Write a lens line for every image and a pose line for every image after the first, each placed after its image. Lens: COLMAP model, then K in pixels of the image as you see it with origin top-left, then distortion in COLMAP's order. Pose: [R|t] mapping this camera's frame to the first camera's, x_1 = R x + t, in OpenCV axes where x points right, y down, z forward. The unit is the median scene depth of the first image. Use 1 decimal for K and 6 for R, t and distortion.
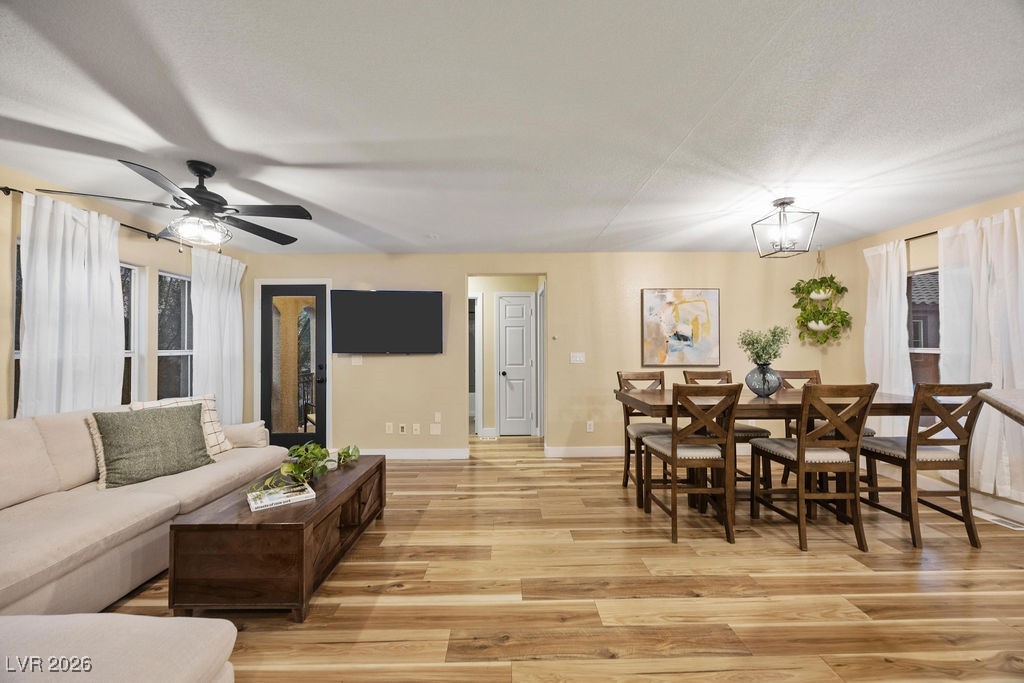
lens RADIAL K [[391.8, 0, 512.1], [0, 391.8, 343.7], [0, 0, 1]] dist [-0.000586, -0.000070]
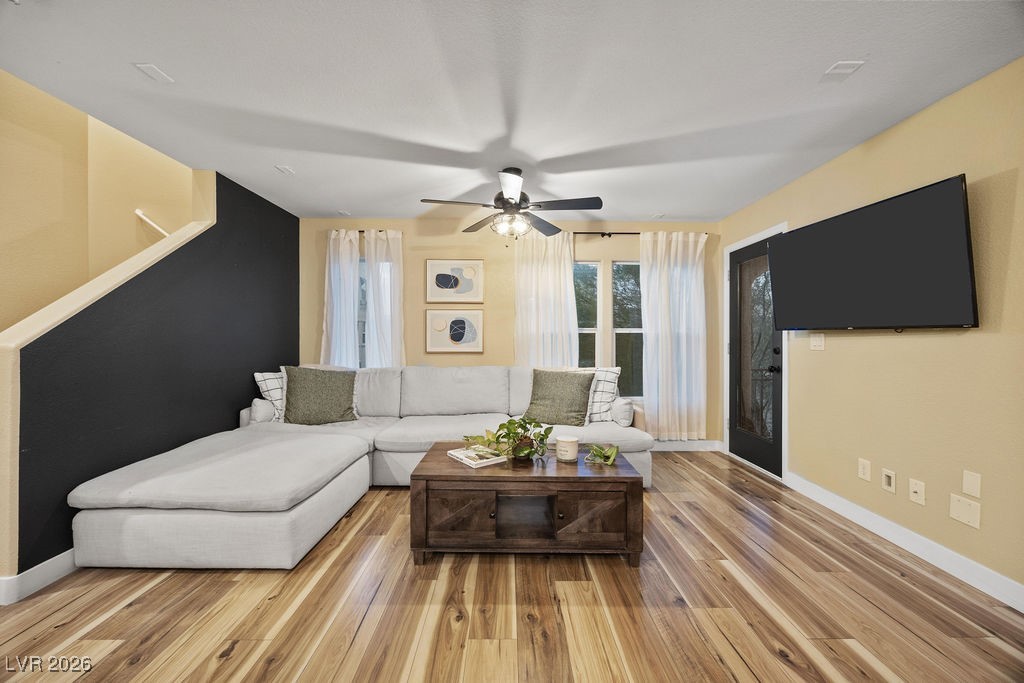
lens RADIAL K [[391.8, 0, 510.2], [0, 391.8, 339.8], [0, 0, 1]] dist [-0.000586, -0.000070]
pose [[-0.015462, 0.006854, -0.999857, 0.375458], [0.008279, 0.999943, 0.006726, 0.052031], [0.999846, -0.008174, -0.015518, 0.876250]]
